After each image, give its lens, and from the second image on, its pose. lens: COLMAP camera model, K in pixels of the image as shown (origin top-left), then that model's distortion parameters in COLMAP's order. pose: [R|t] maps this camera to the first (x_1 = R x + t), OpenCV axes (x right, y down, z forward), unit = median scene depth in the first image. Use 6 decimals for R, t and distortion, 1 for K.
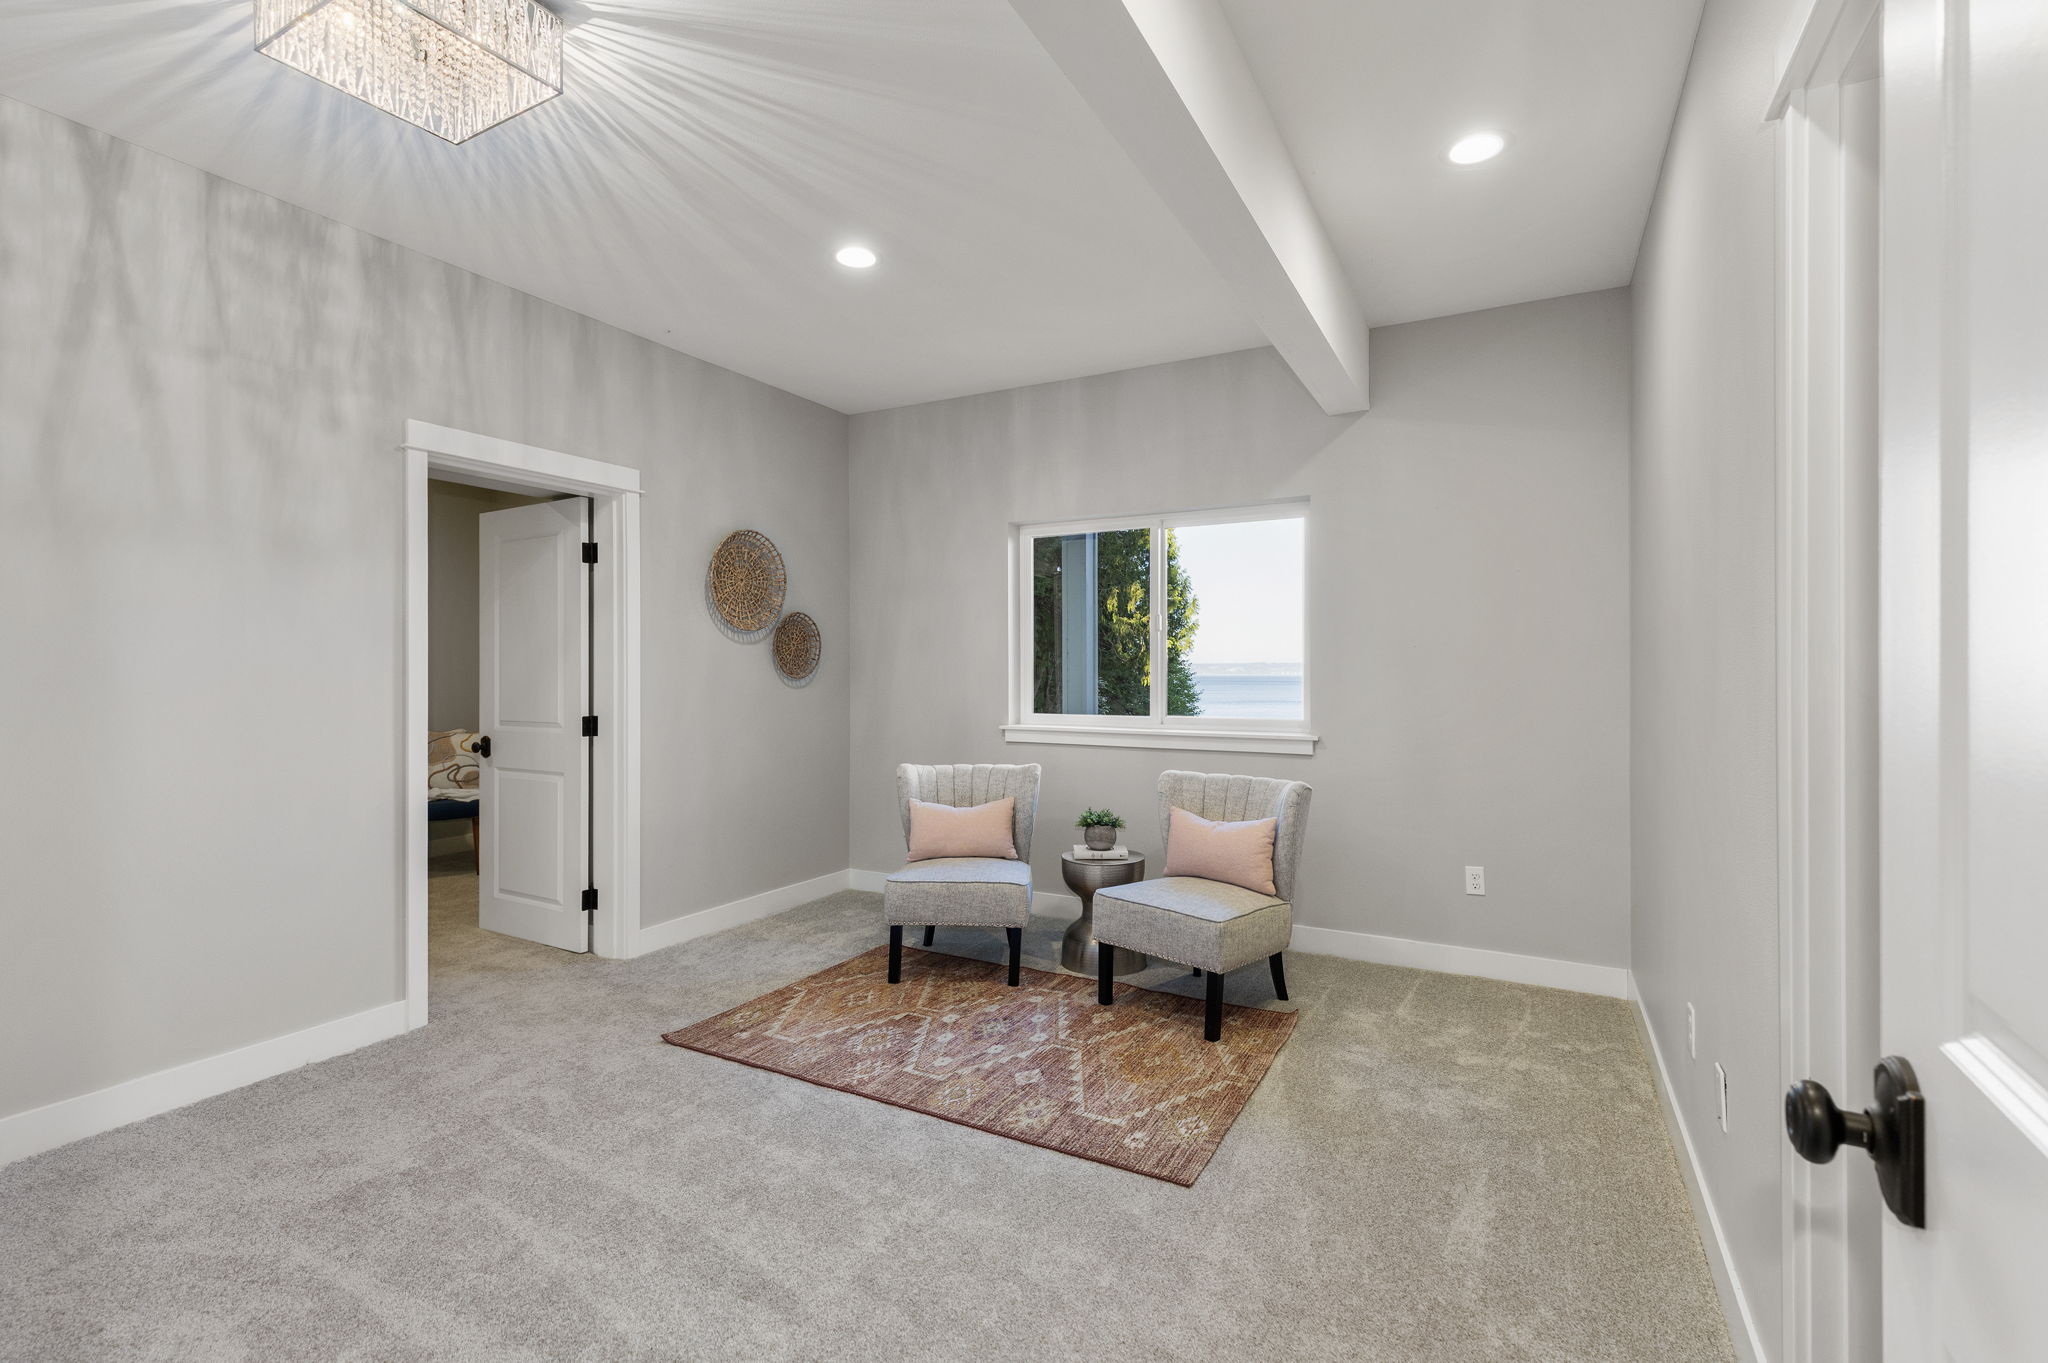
lens RADIAL K [[924.9, 0, 1031.3], [0, 924.9, 671.2], [0, 0, 1]] dist [0.001006, -0.000414]
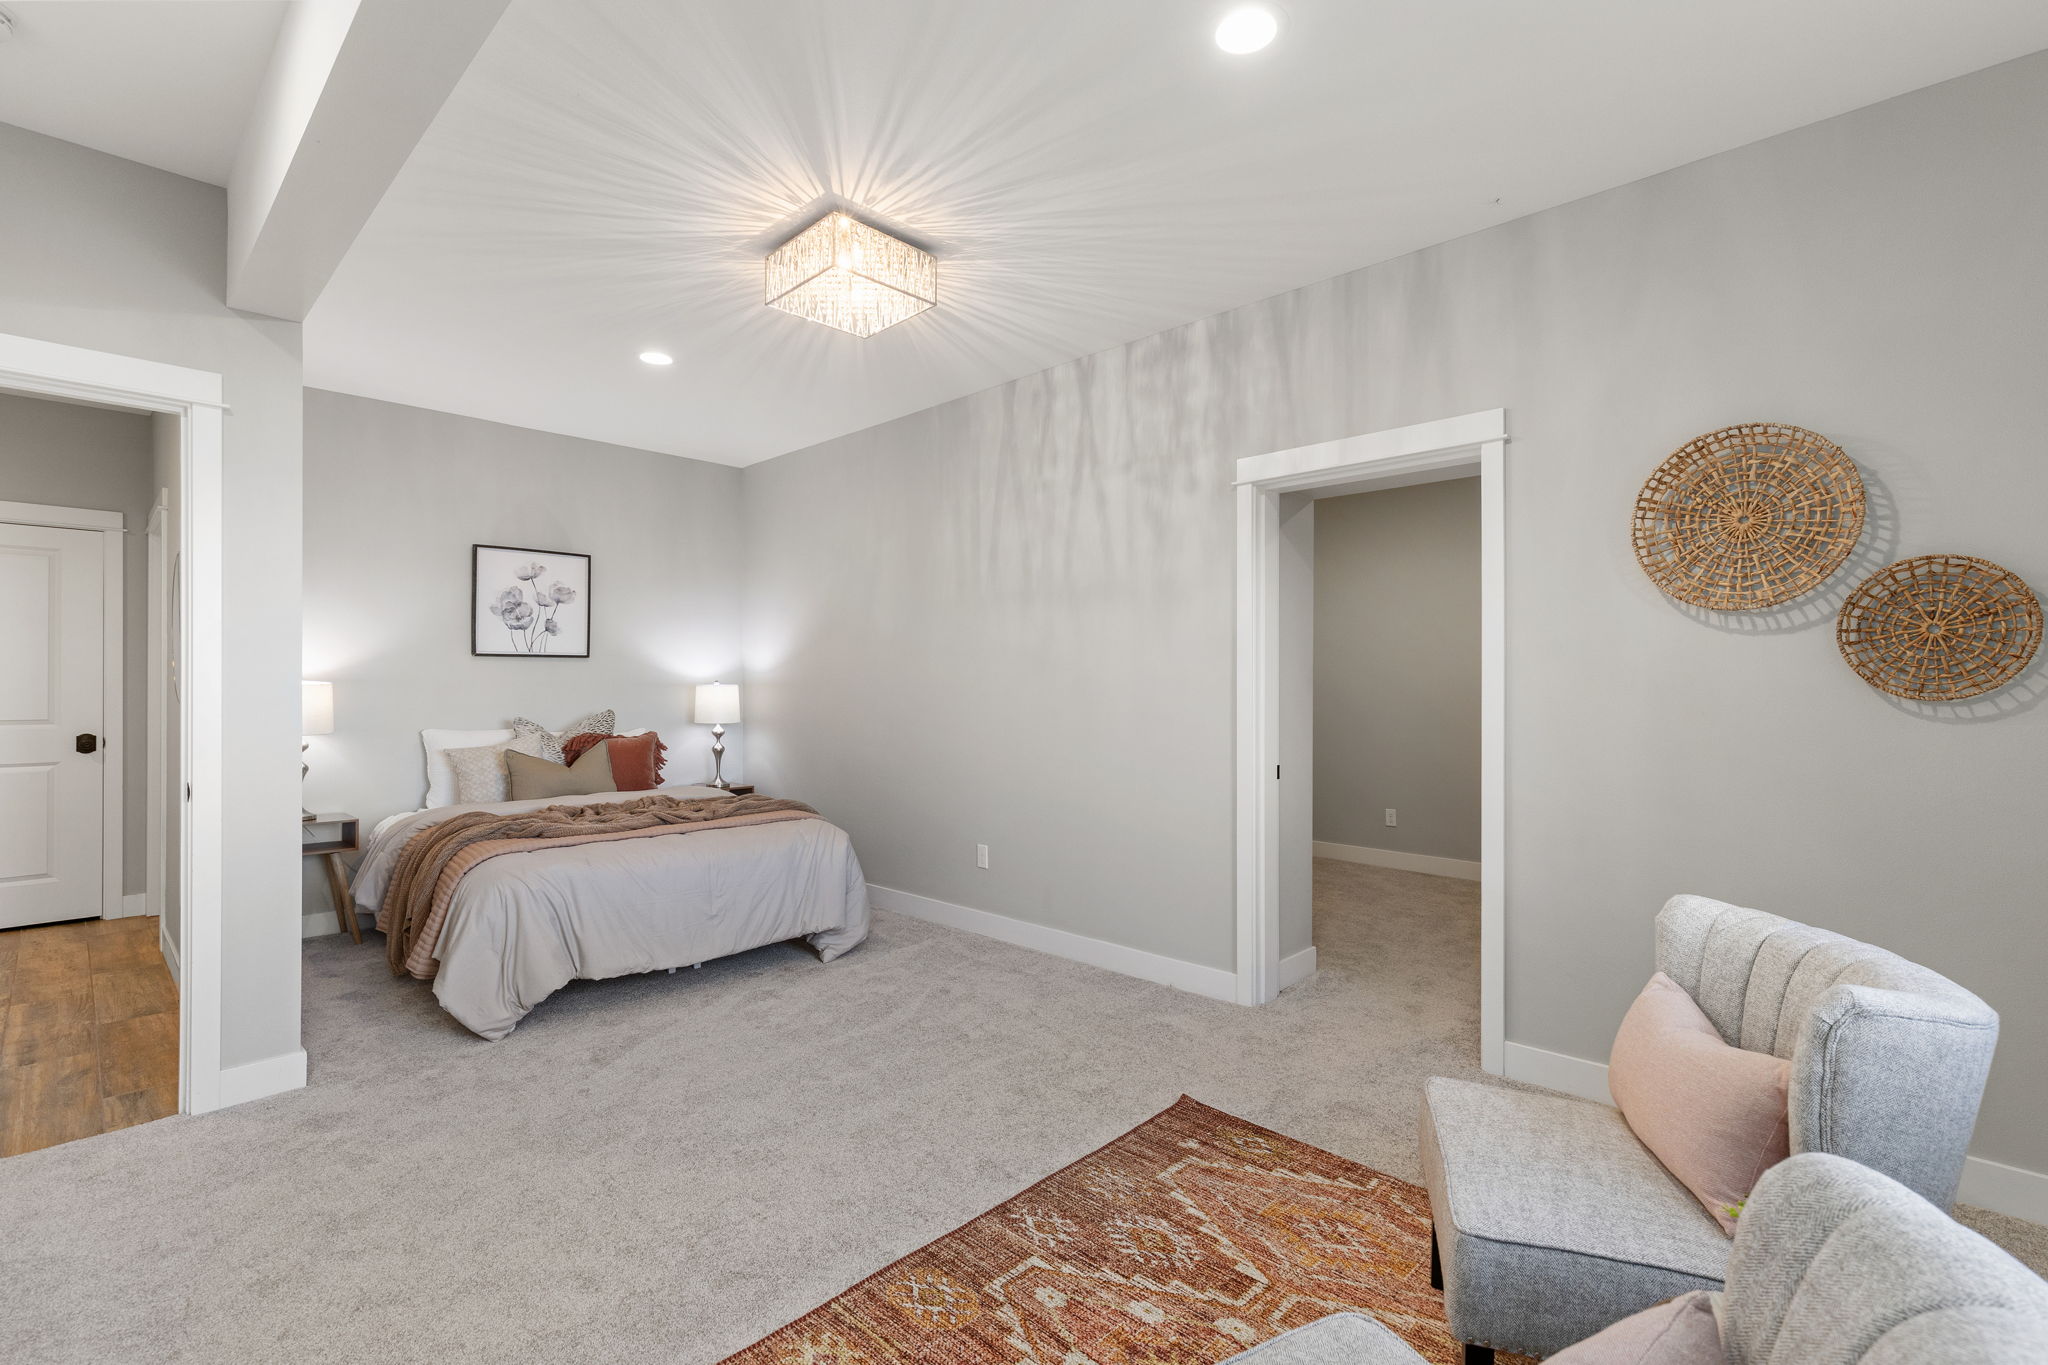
lens RADIAL K [[924.9, 0, 1036.2], [0, 924.9, 688.2], [0, 0, 1]] dist [0.001006, -0.000414]
pose [[-0.266056, 0.006059, -0.963938, 0.501685], [0.001613, 0.999982, 0.005840, -0.002419], [0.963956, -0.000001, -0.266061, 1.118815]]
